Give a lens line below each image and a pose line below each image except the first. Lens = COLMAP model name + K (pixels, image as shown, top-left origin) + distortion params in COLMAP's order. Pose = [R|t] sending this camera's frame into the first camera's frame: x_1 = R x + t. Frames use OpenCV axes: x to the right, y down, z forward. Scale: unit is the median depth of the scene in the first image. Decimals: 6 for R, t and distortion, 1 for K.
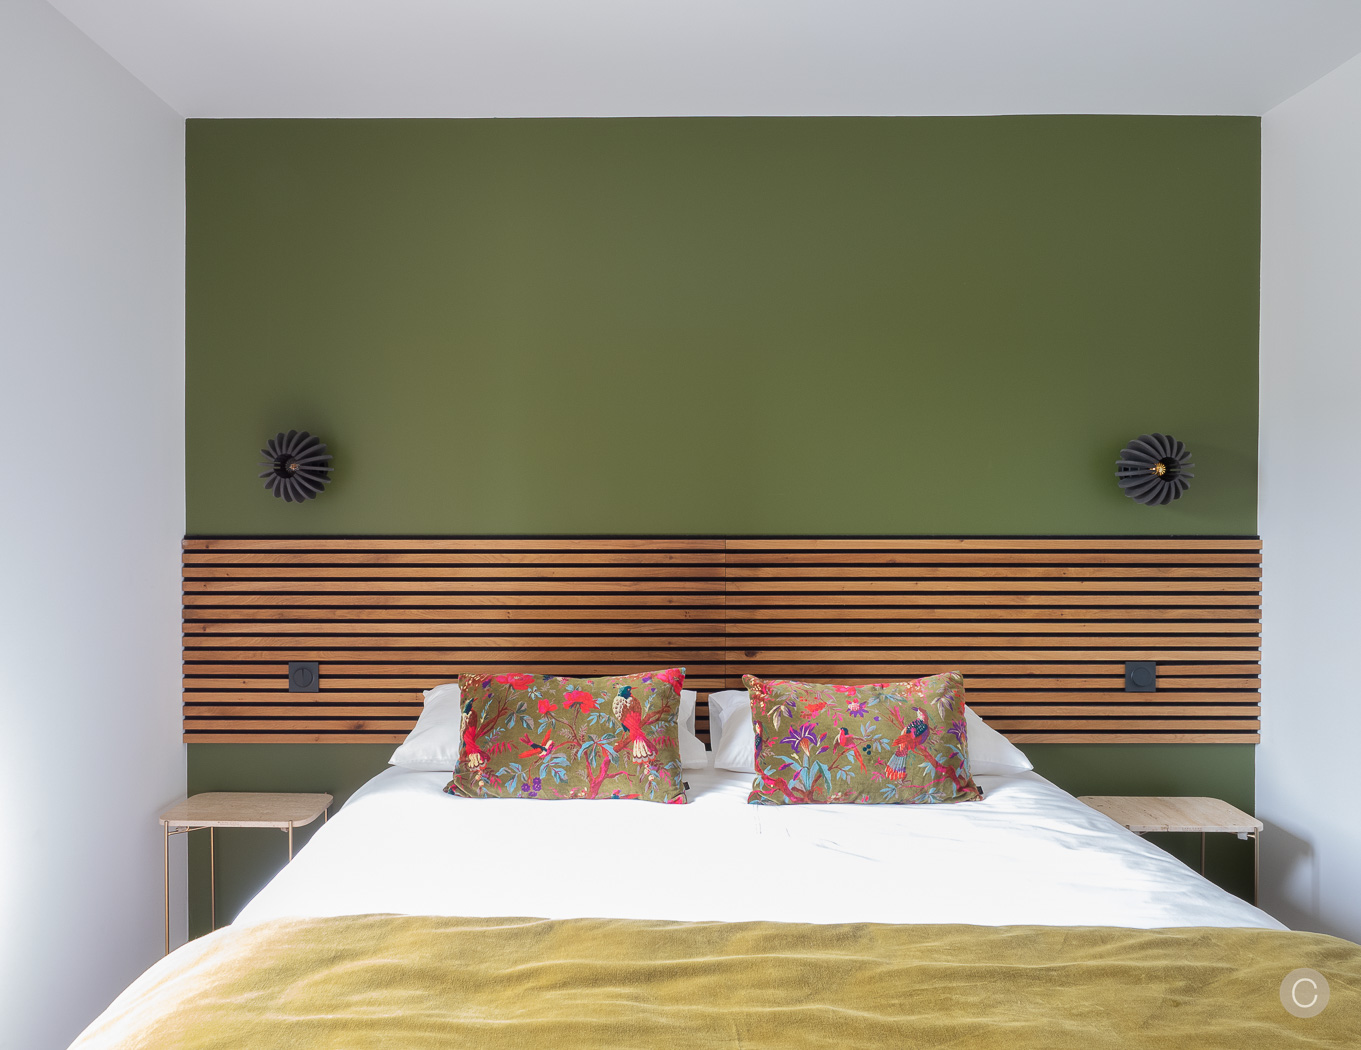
lens RADIAL K [[981.3, 0, 680.5], [0, 981.3, 525.0], [0, 0, 1]] dist [-0.015190, 0.006105]
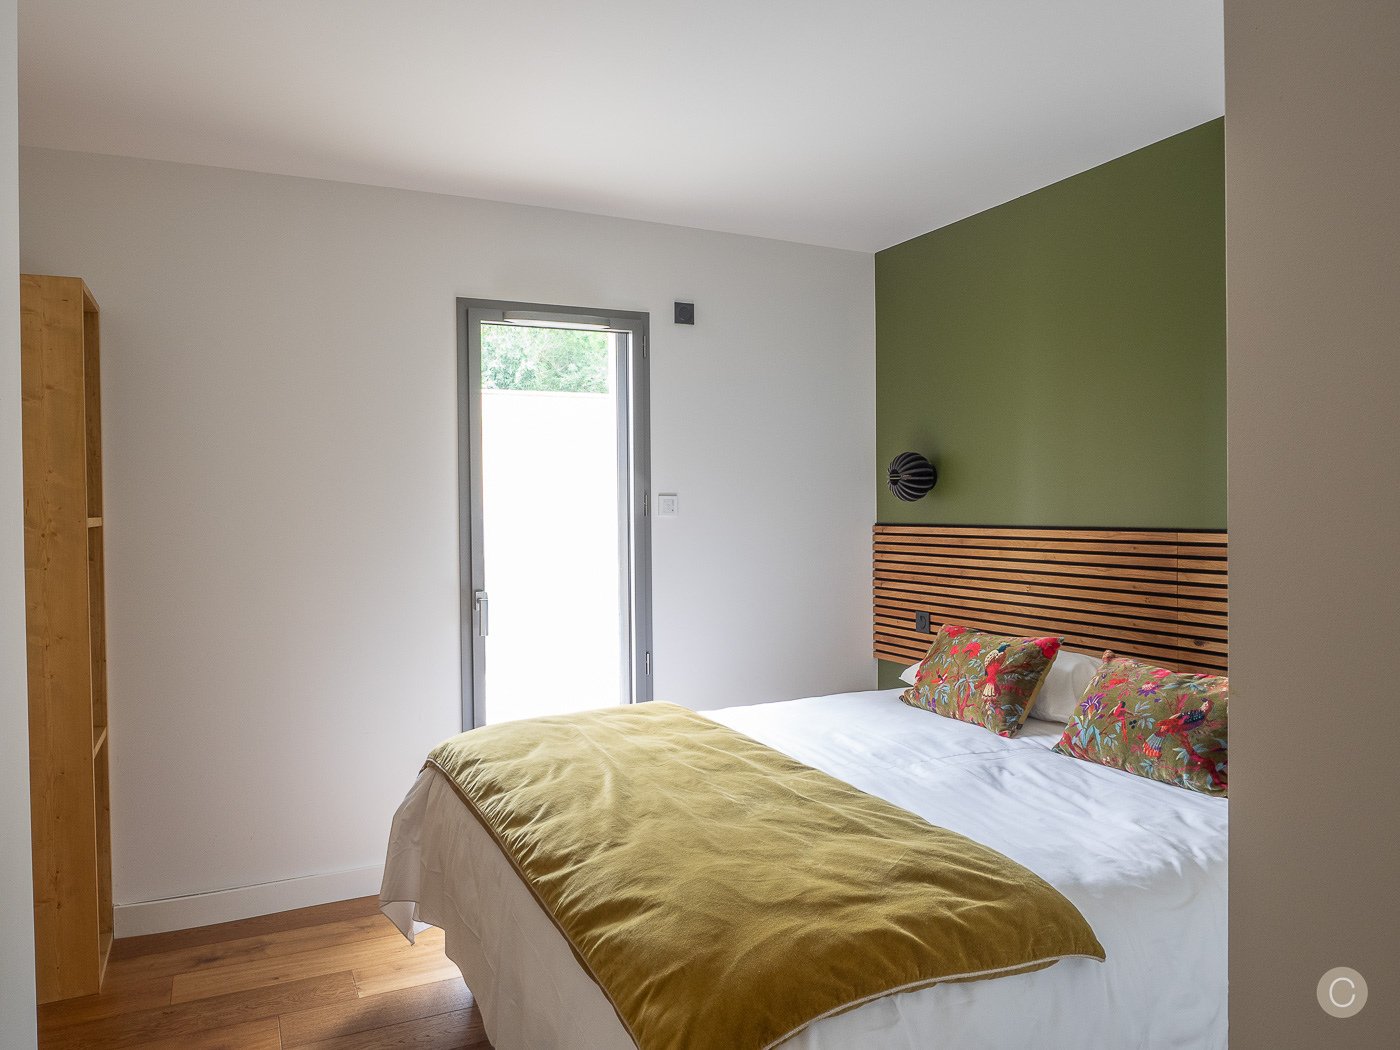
lens RADIAL K [[983.5, 0, 700.0], [0, 983.5, 525.0], [0, 0, 1]] dist [-0.008452, 0.002229]
pose [[0.435713, 0.011700, -0.900009, 0.954885], [-0.007785, 0.999927, 0.009230, 0.001176], [0.900052, 0.002985, 0.435773, 0.088542]]
